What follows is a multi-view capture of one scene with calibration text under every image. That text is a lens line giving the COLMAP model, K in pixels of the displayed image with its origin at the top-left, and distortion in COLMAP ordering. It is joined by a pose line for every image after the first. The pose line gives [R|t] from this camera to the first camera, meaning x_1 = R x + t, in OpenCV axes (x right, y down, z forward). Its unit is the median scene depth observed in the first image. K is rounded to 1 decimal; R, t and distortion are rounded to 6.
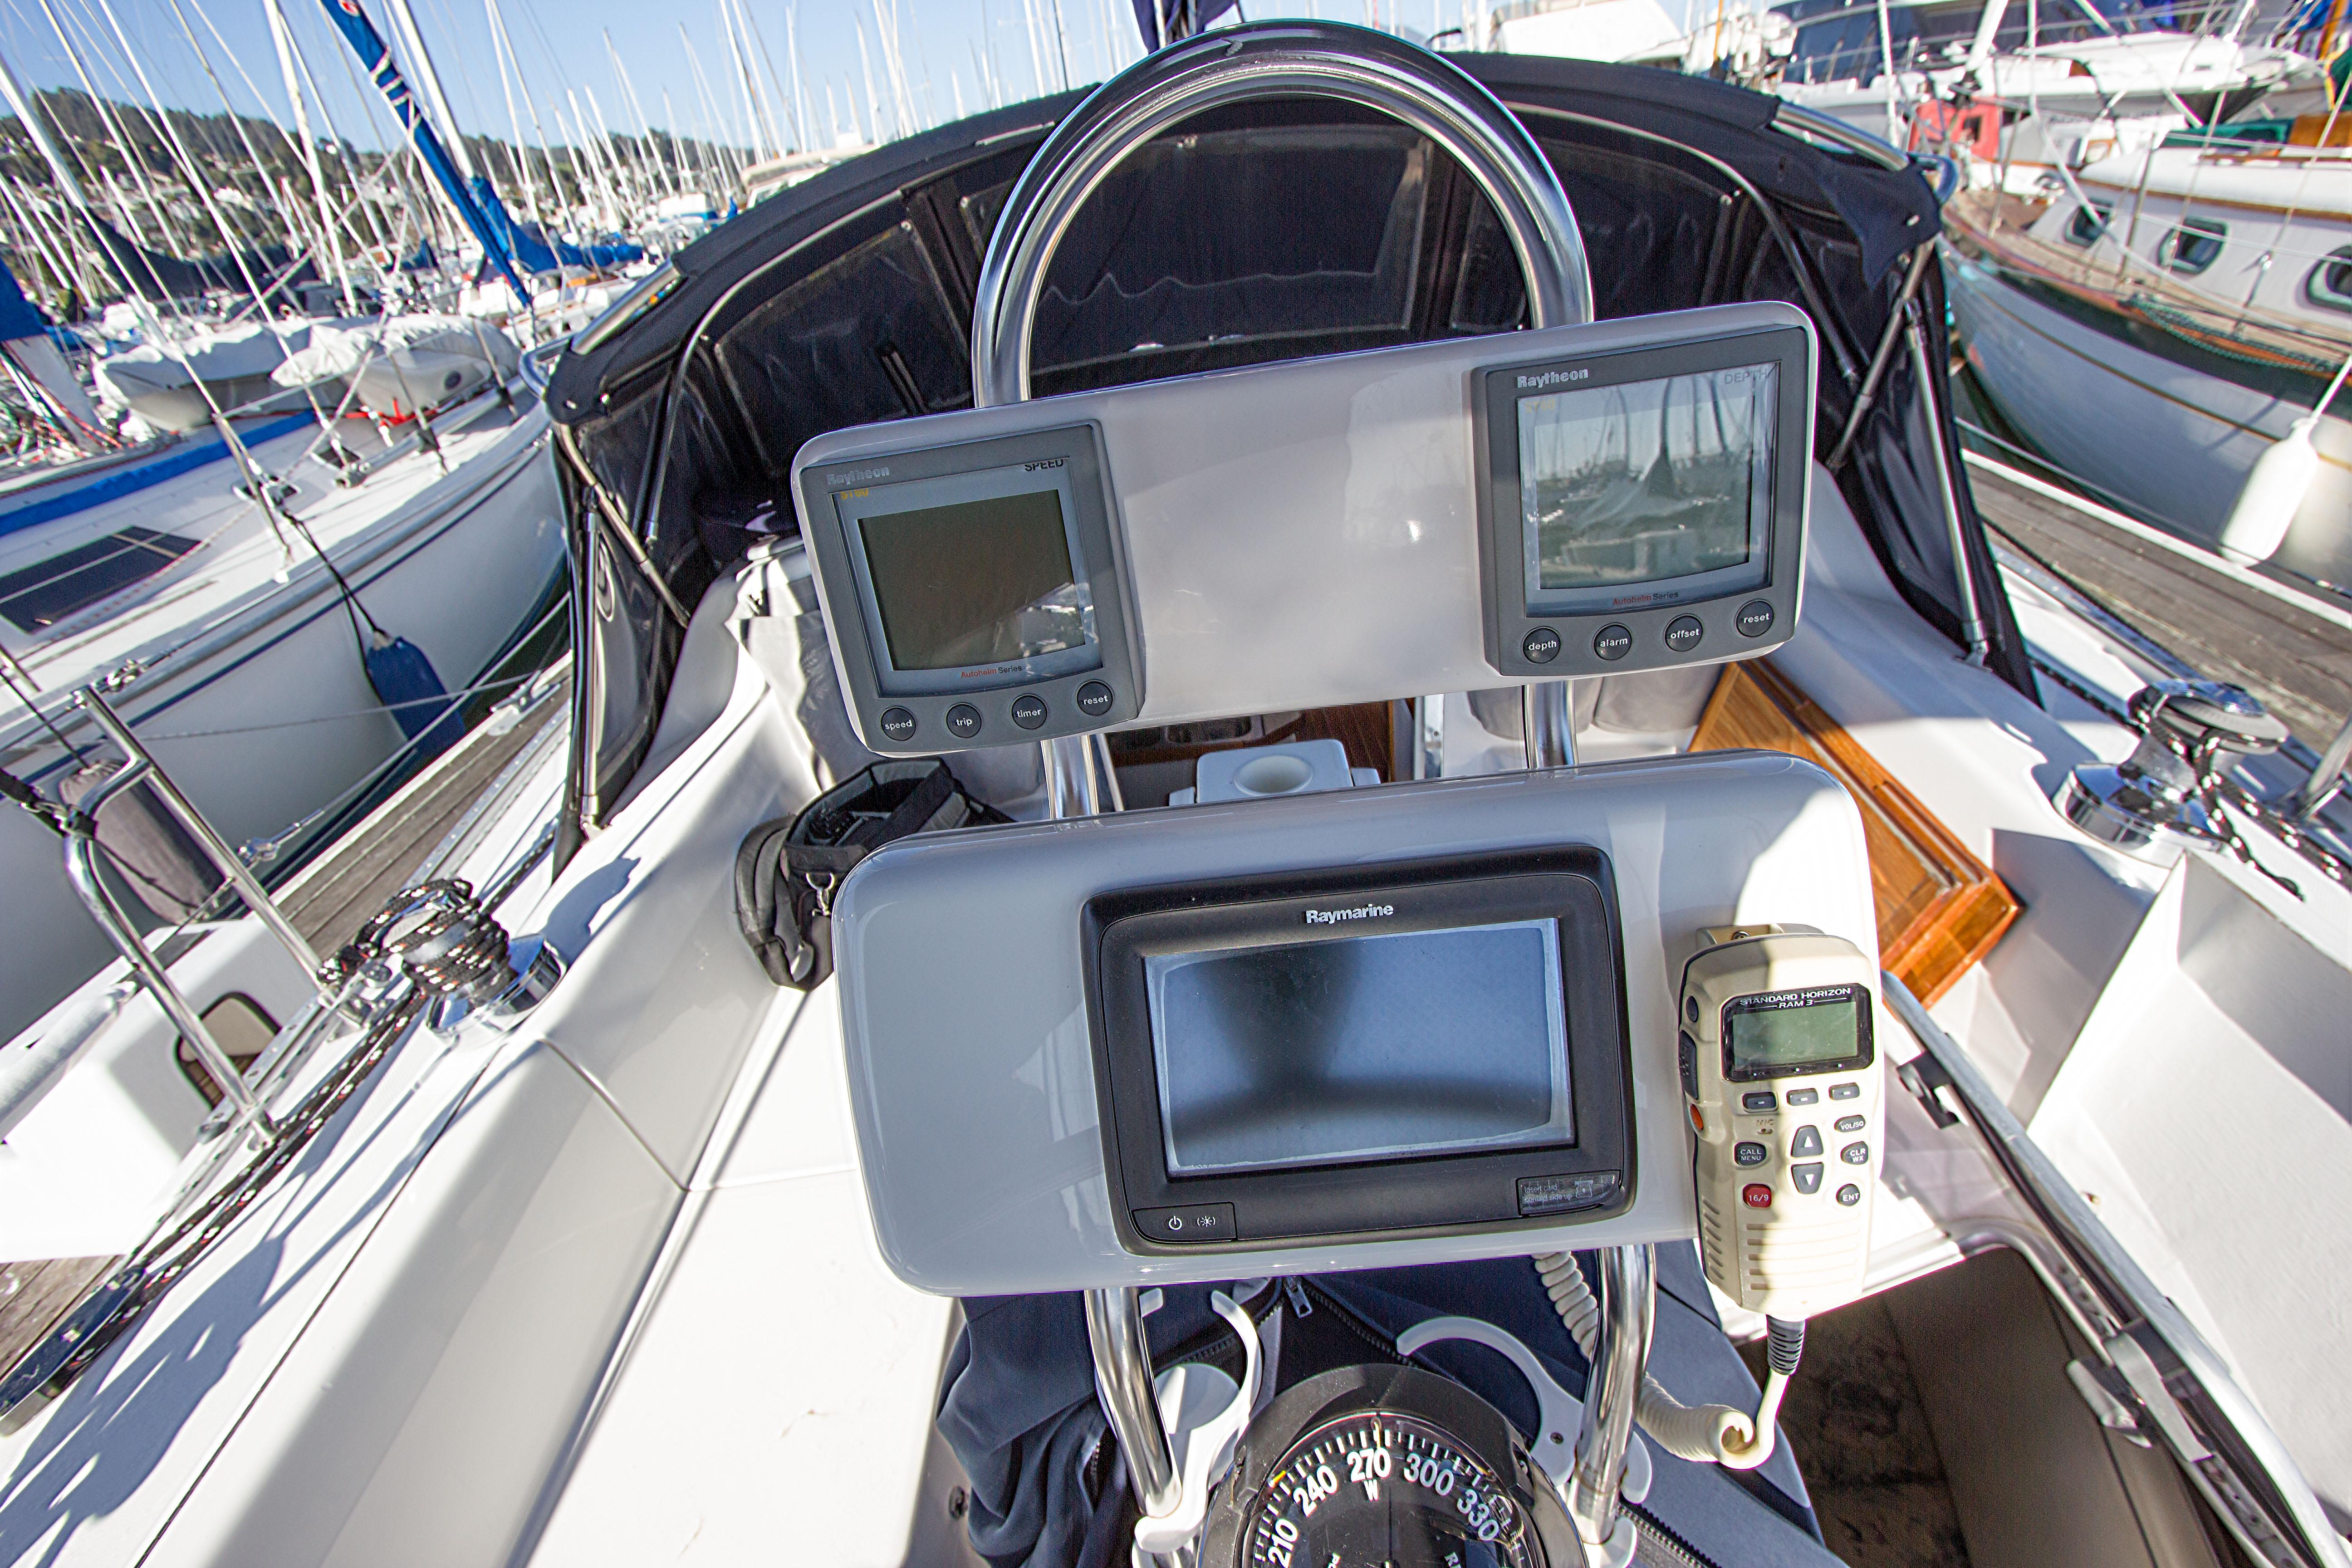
lens RADIAL K [[1077.9, 0, 1173.3], [0, 1077.9, 776.0], [0, 0, 1]] dist [-0.016999, -0.000202]
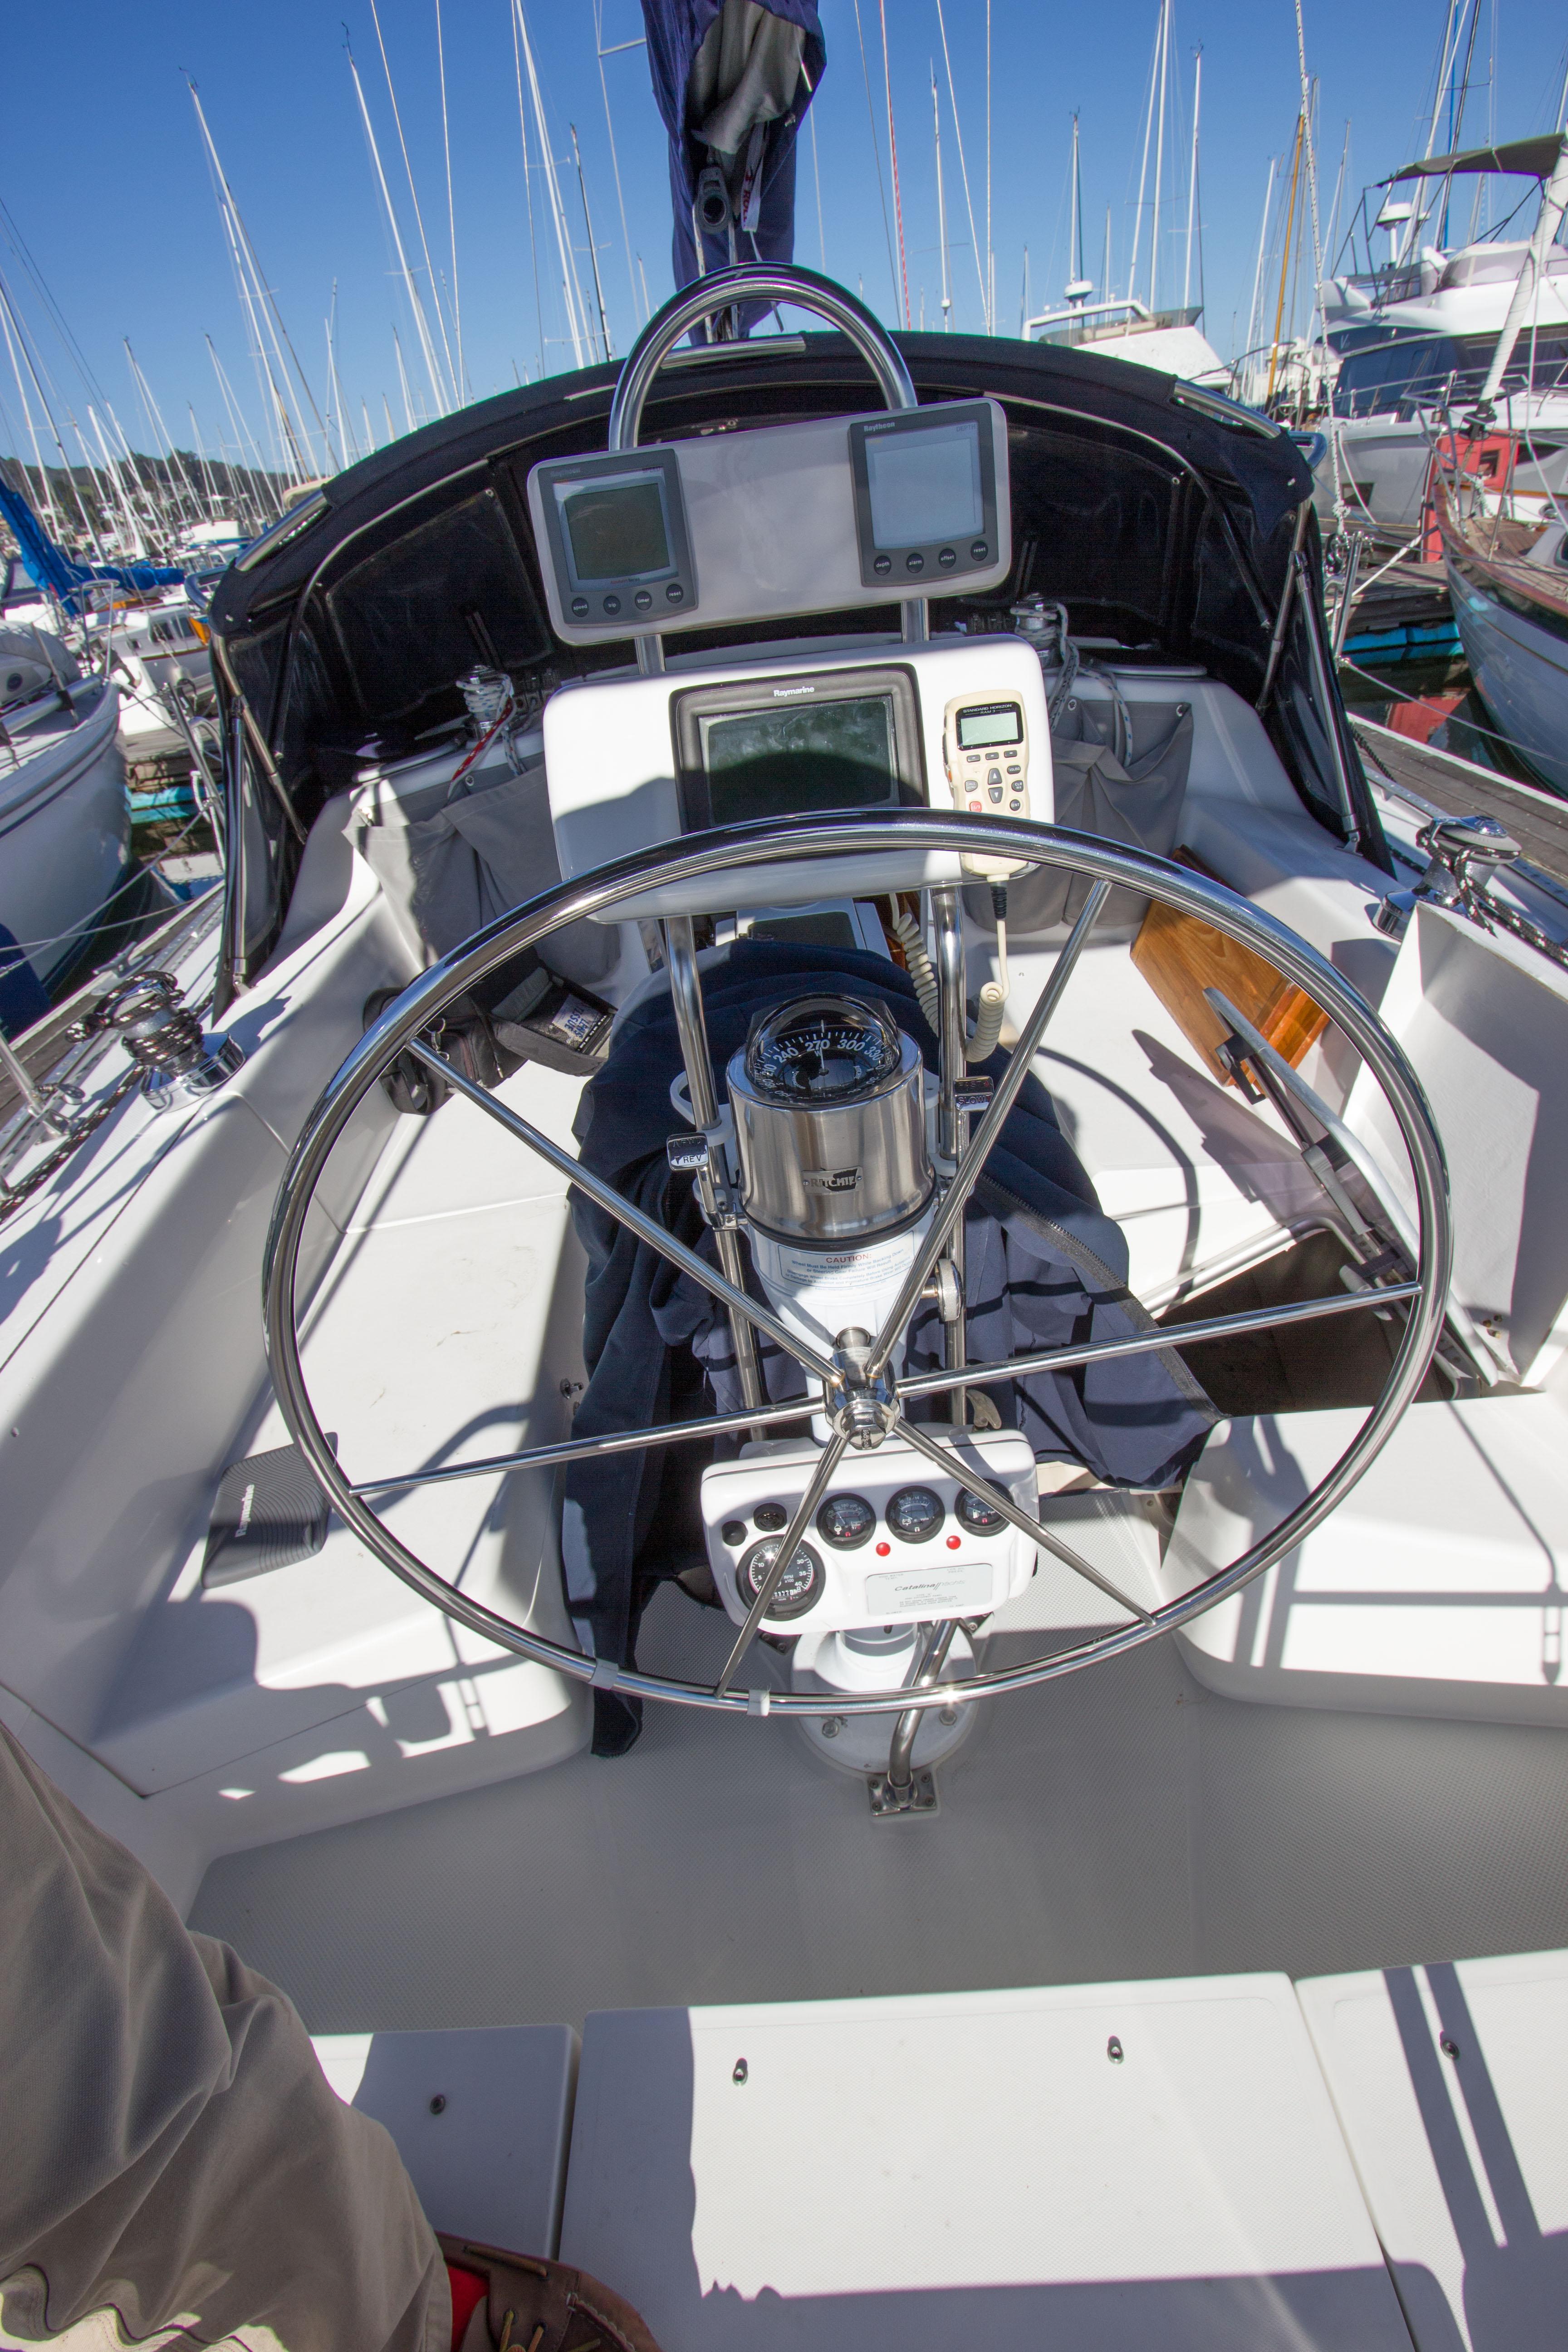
lens RADIAL K [[1077.9, 0, 779.4], [0, 1077.9, 1188.5], [0, 0, 1]] dist [-0.016999, -0.000202]
pose [[0.998889, -0.008673, 0.046324, 0.007070], [0.006275, 0.998645, 0.051662, 0.203931], [-0.046709, -0.051314, 0.997590, -0.236090]]
